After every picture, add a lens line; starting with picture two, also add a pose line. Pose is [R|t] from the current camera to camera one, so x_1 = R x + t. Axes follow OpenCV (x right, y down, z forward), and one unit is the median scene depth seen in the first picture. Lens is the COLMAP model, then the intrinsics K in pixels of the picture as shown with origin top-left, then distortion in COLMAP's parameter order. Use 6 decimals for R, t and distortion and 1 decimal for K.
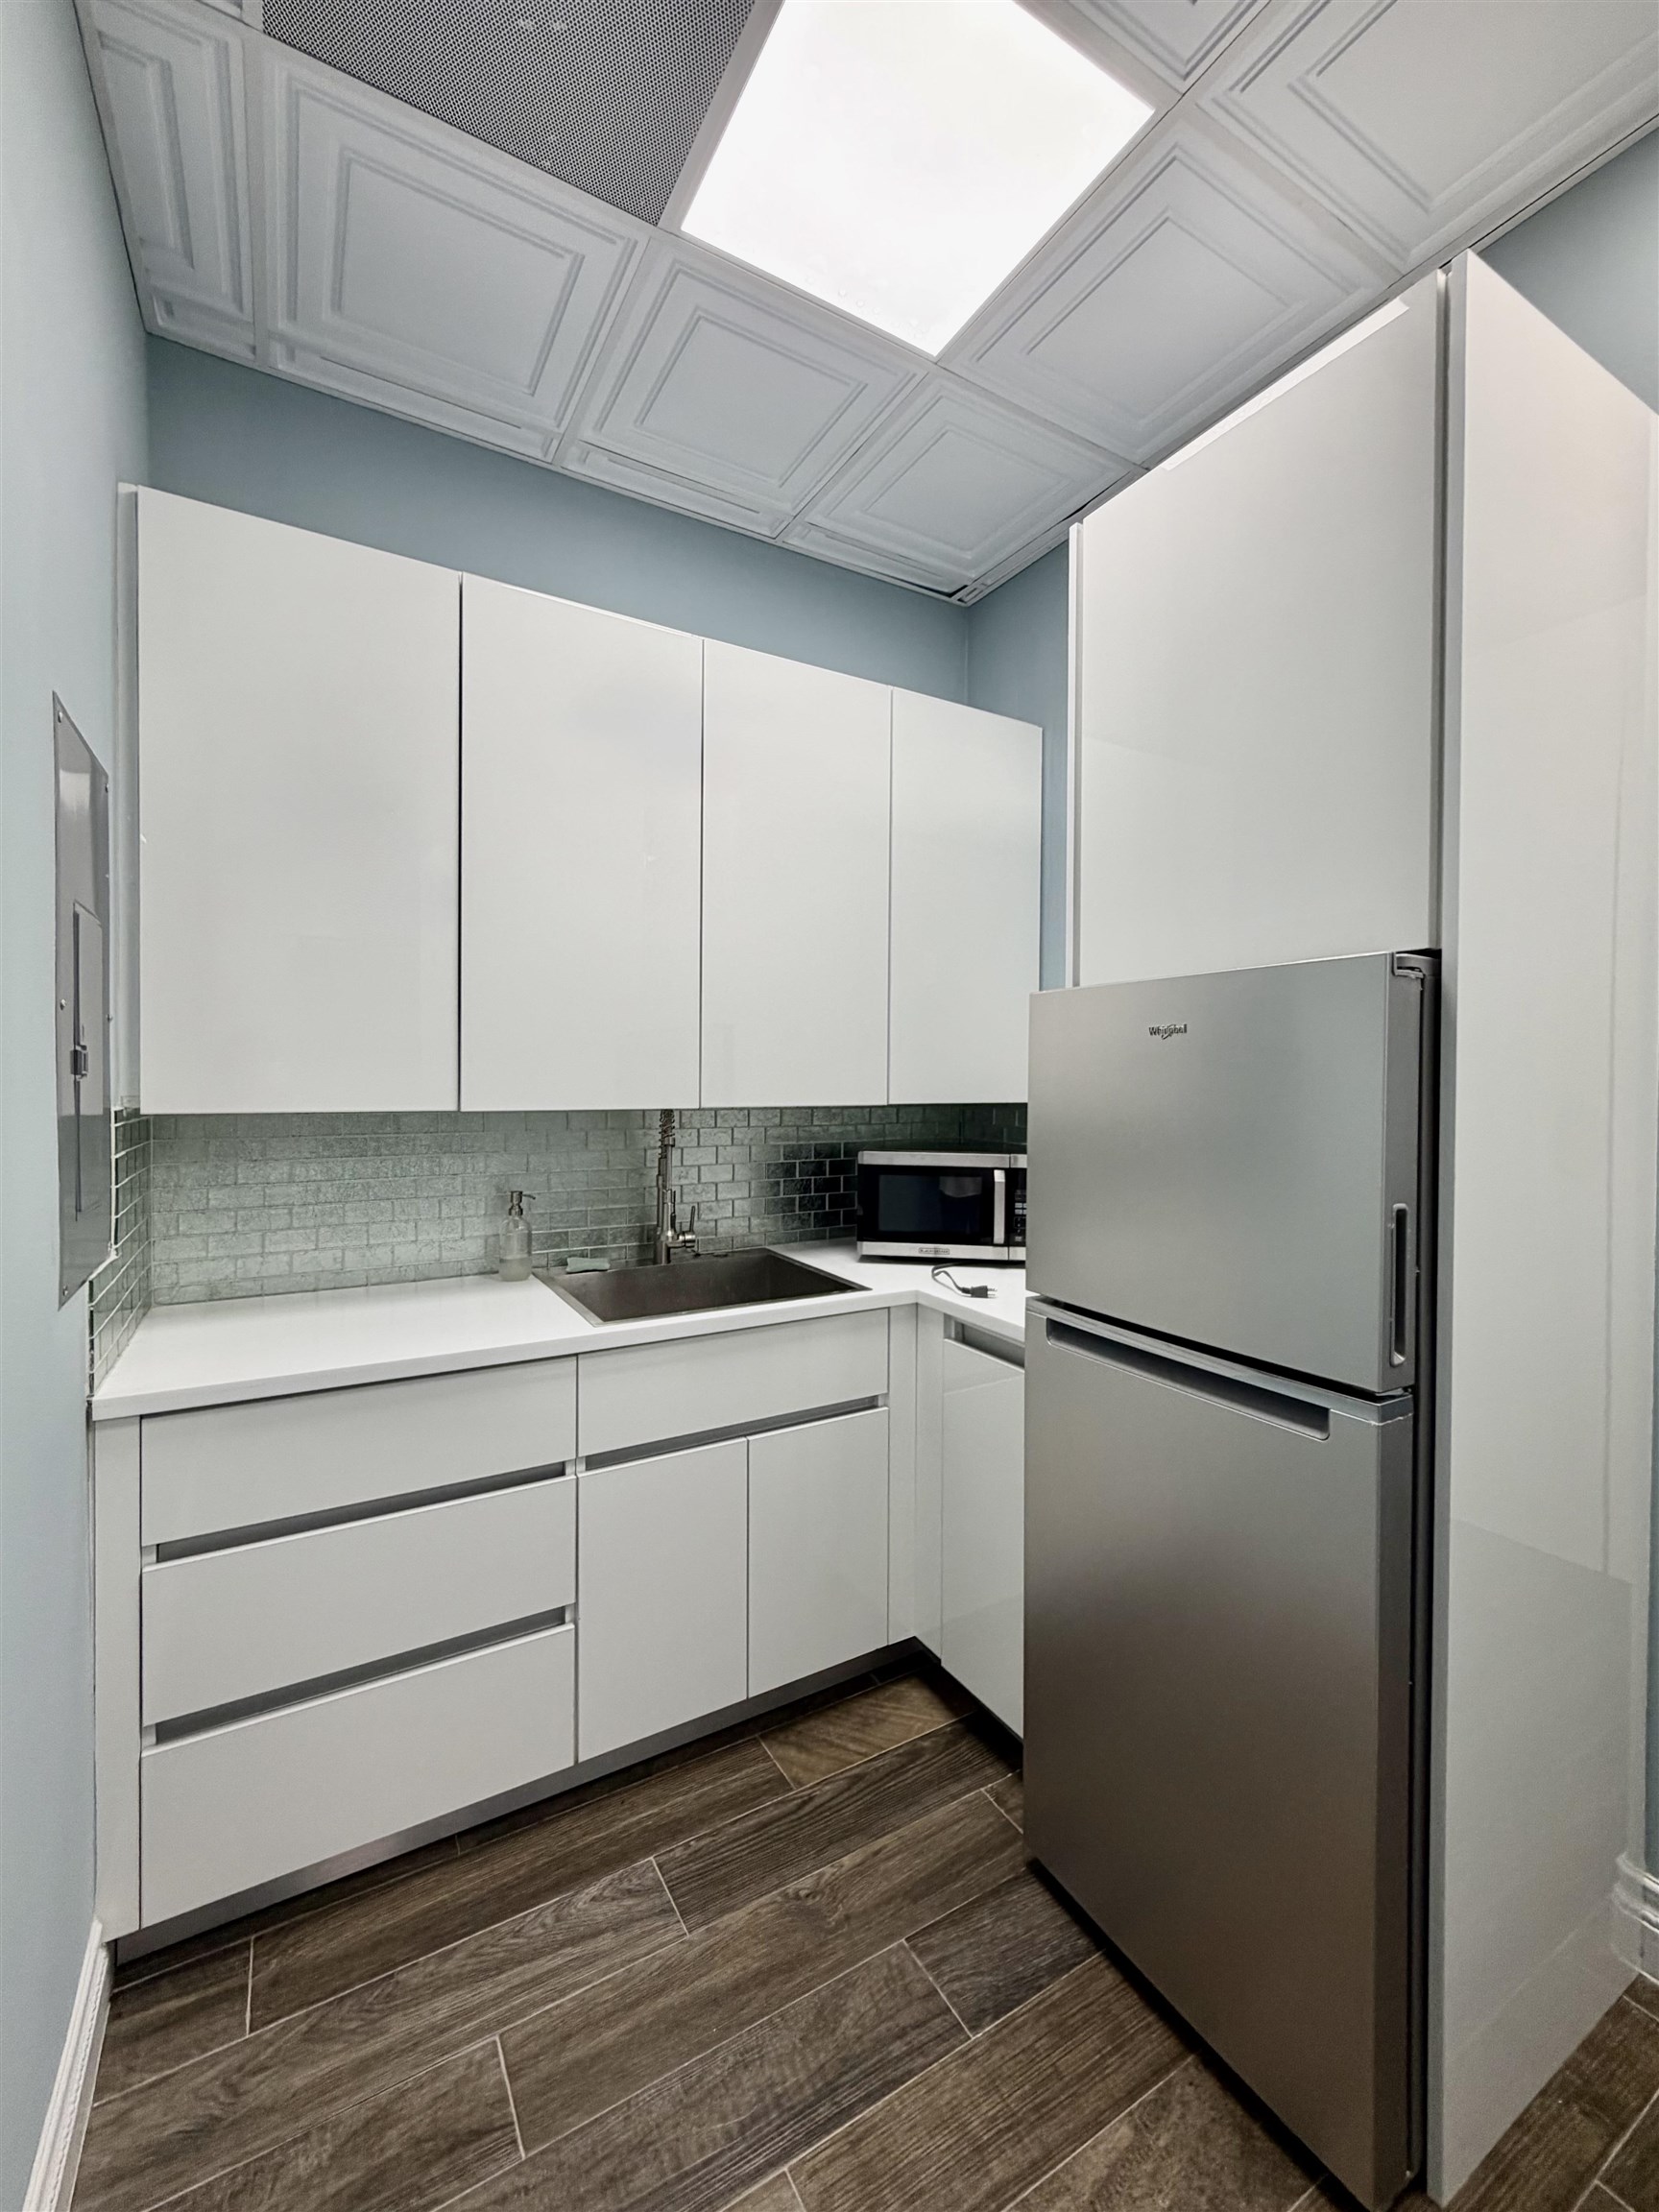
lens RADIAL K [[915.4, 0, 824.7], [0, 915.4, 1087.6], [0, 0, 1]] dist [0.001557, -0.000454]
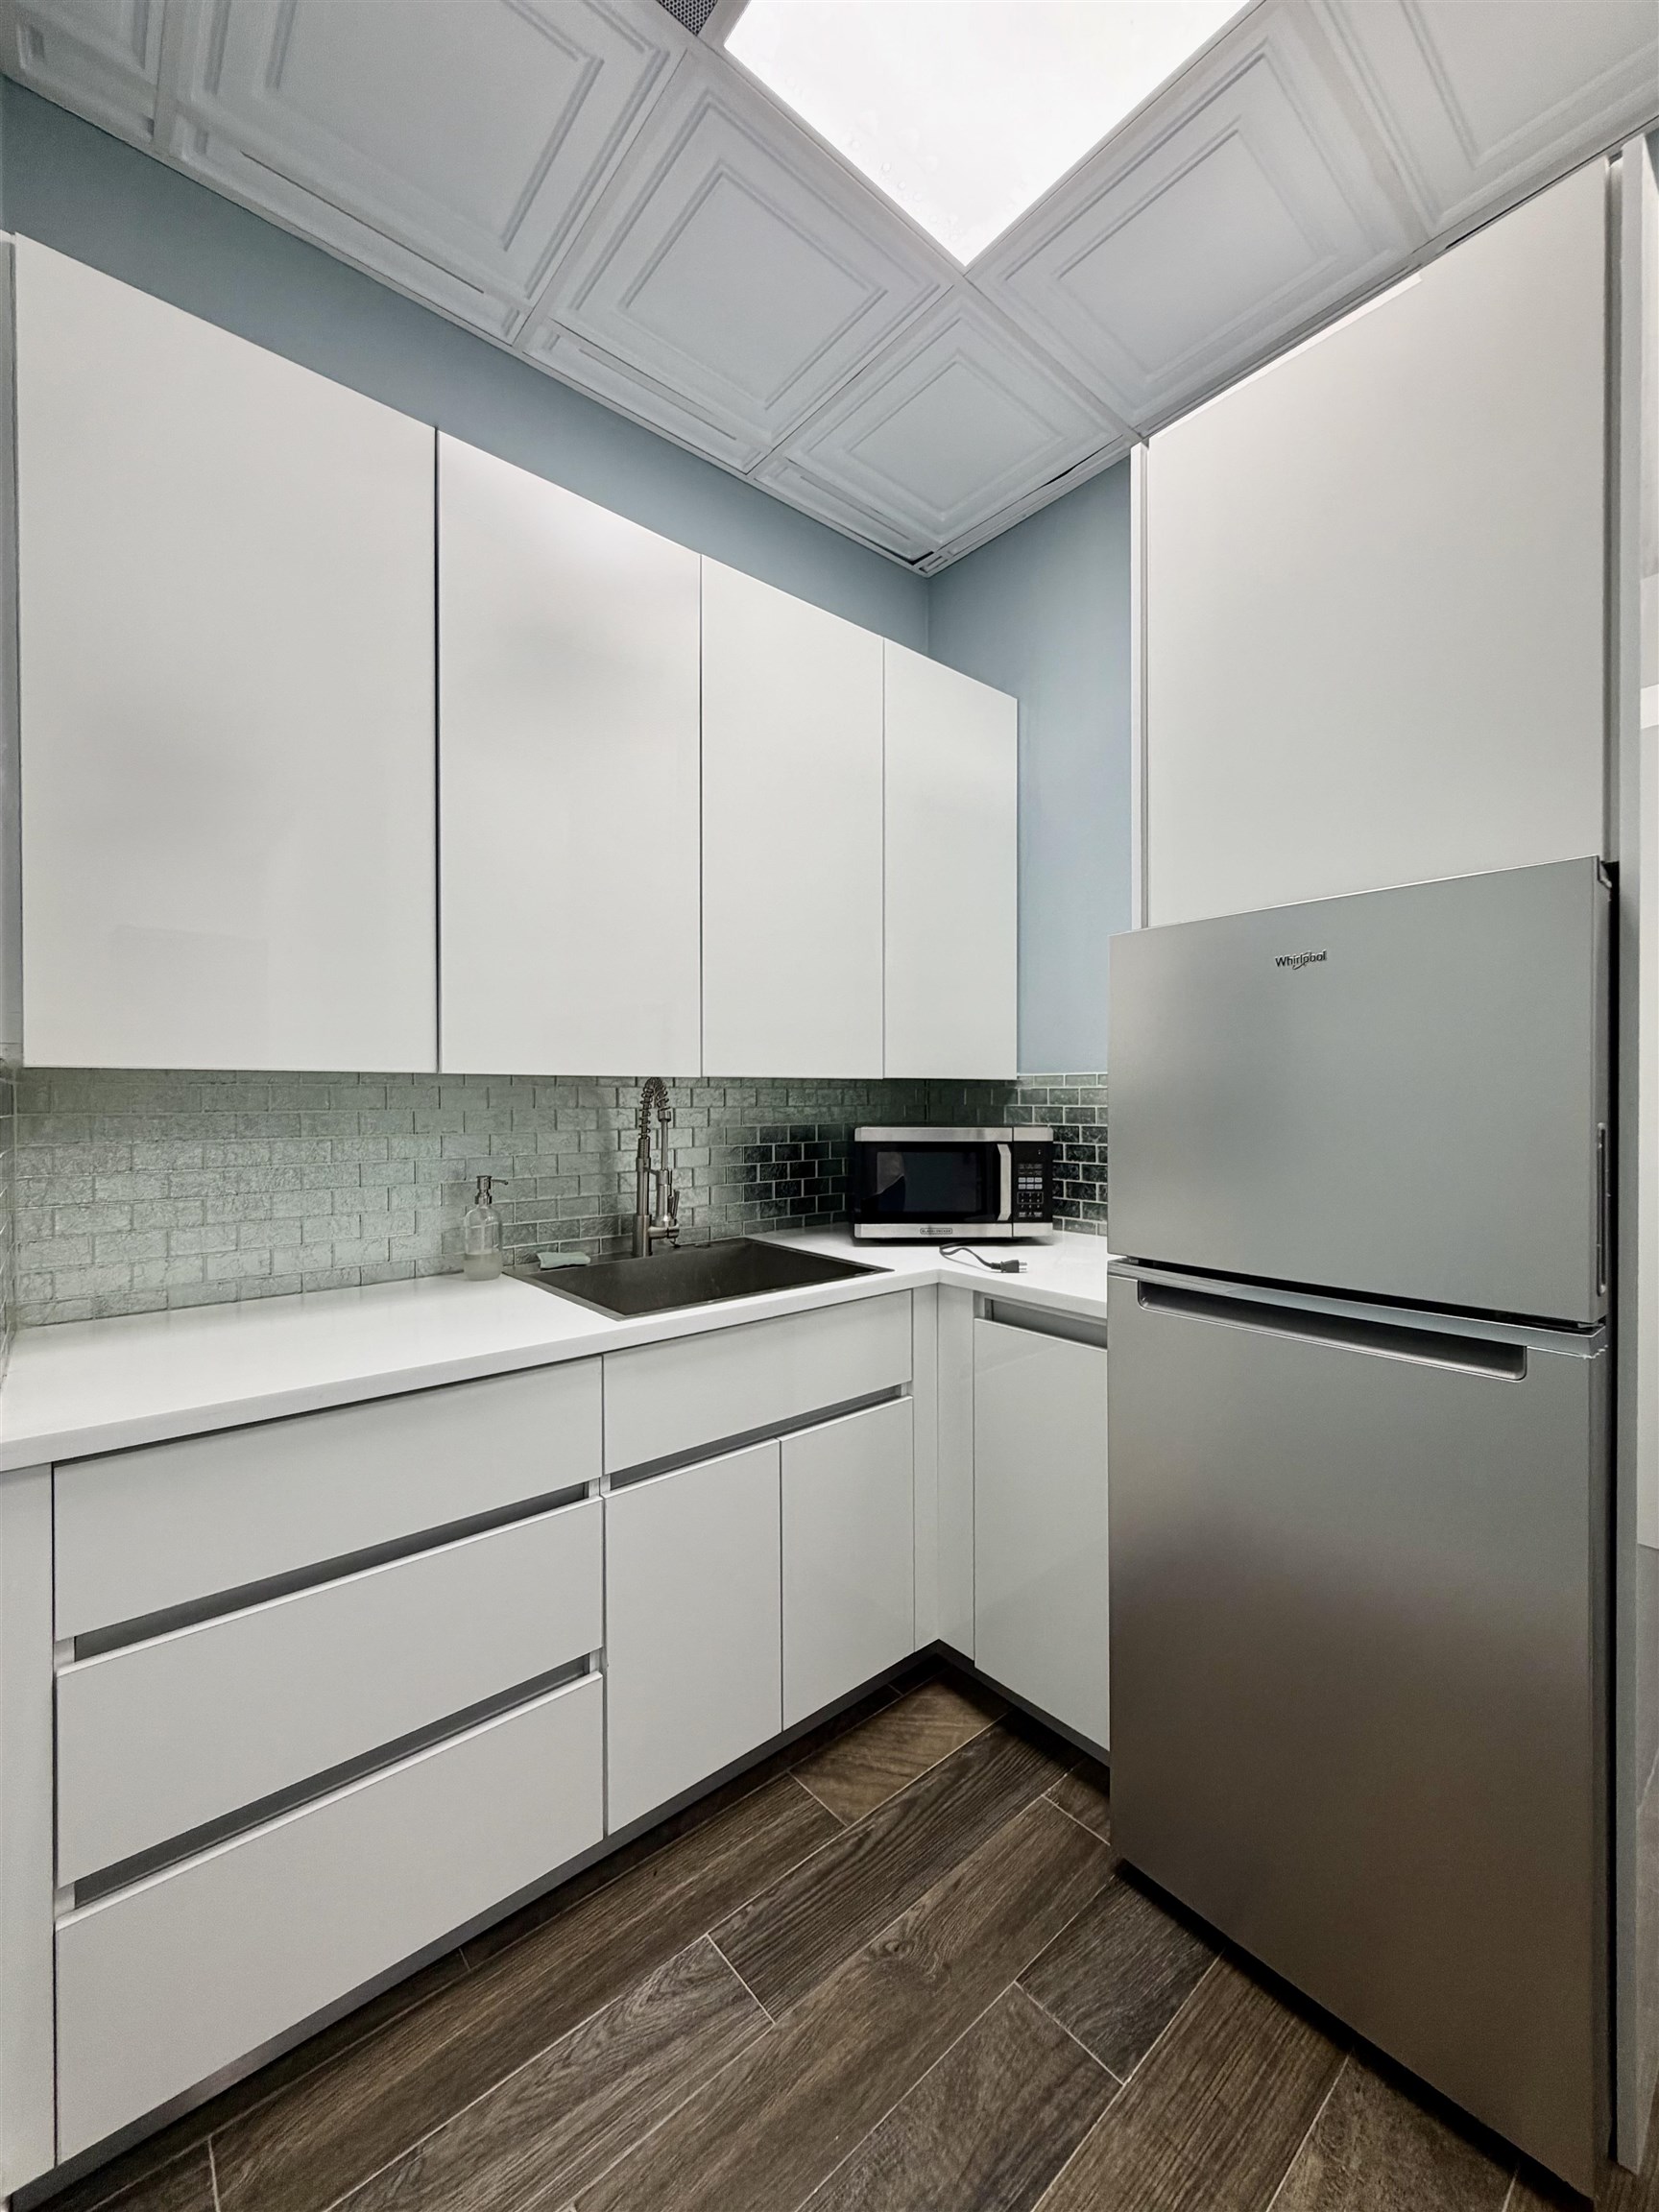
lens RADIAL K [[885.6, 0, 826.2], [0, 885.6, 1101.8], [0, 0, 1]] dist [-0.000225, 0.000497]
pose [[0.984429, -0.011206, 0.175427, -0.200650], [0.012143, 0.999917, -0.004271, 0.061732], [-0.175365, 0.006335, 0.984483, 0.148856]]
